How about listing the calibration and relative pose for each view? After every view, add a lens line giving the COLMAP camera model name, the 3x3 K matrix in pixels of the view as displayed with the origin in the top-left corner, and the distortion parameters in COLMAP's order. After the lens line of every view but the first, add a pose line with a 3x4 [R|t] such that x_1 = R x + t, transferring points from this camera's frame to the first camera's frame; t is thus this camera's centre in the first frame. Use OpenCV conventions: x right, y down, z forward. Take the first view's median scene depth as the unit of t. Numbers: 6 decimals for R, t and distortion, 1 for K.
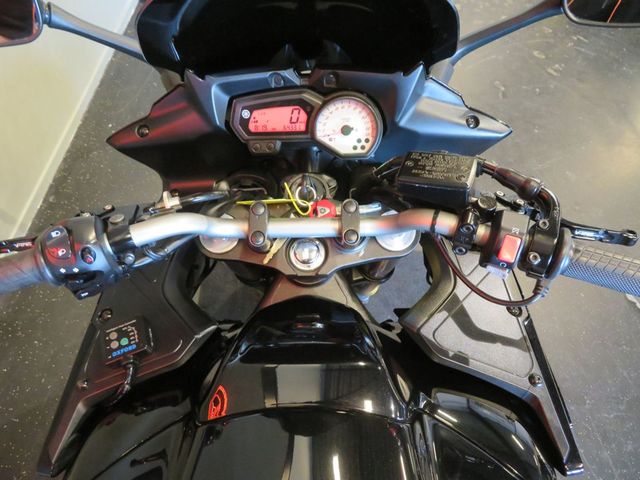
lens RADIAL K [[462.1, 0, 320.0], [0, 462.1, 240.0], [0, 0, 1]] dist [-0.000745, -0.002772]
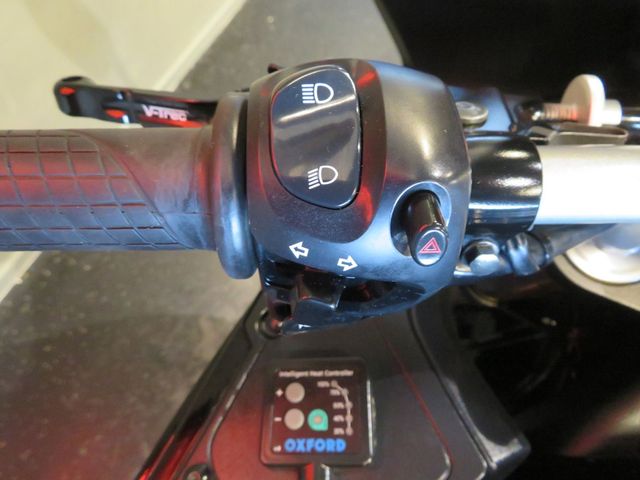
lens RADIAL K [[461.1, 0, 321.6], [0, 461.1, 241.7], [0, 0, 1]] dist [-0.003134, 0.000662]
pose [[0.934010, 0.325130, -0.148041, -0.311057], [-0.309720, 0.943476, 0.118013, 0.018553], [0.178043, -0.064374, 0.981915, 0.464583]]
